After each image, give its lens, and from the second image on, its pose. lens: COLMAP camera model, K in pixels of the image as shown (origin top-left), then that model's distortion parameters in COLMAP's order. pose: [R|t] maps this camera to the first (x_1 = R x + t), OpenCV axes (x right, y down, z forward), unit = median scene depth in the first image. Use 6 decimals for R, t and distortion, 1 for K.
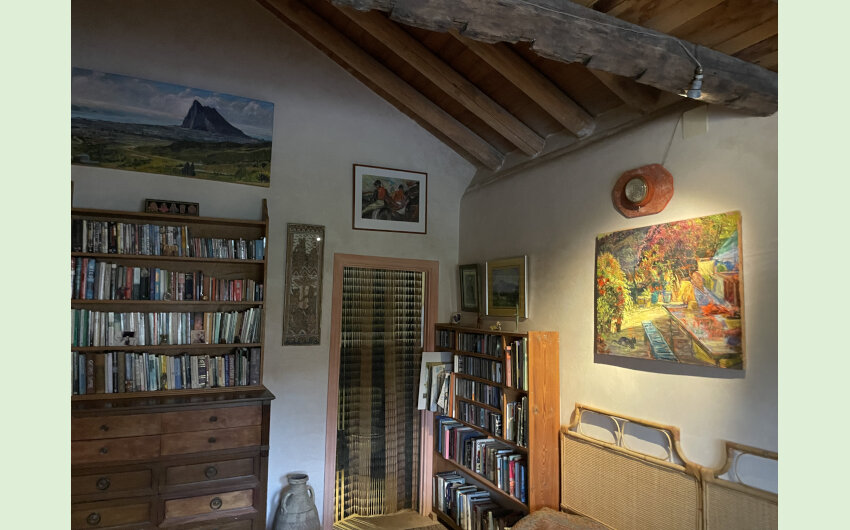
lens RADIAL K [[534.6, 0, 429.5], [0, 534.6, 260.8], [0, 0, 1]] dist [0.058575, -0.056563]
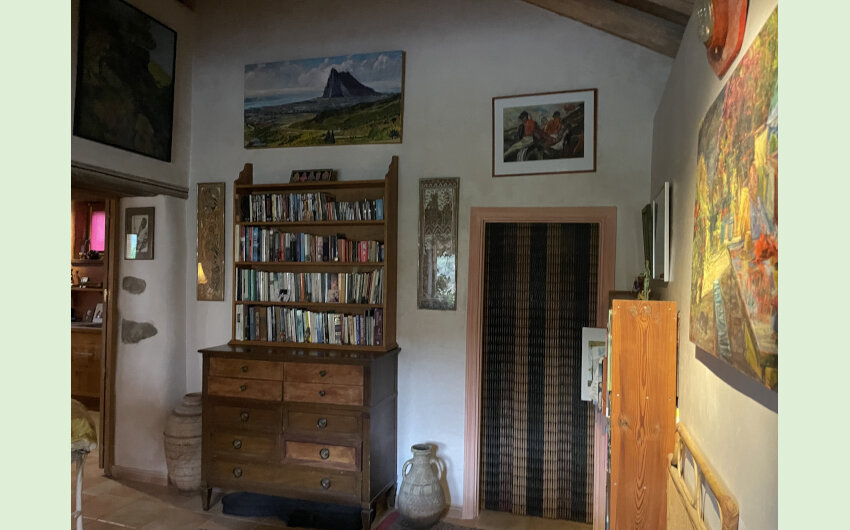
lens RADIAL K [[534.6, 0, 423.4], [0, 534.6, 269.9], [0, 0, 1]] dist [0.058575, -0.056563]
pose [[0.745333, -0.006957, -0.666656, 0.393338], [0.052530, 0.997450, 0.048320, 0.047401], [0.664620, -0.071035, 0.743798, 0.334840]]
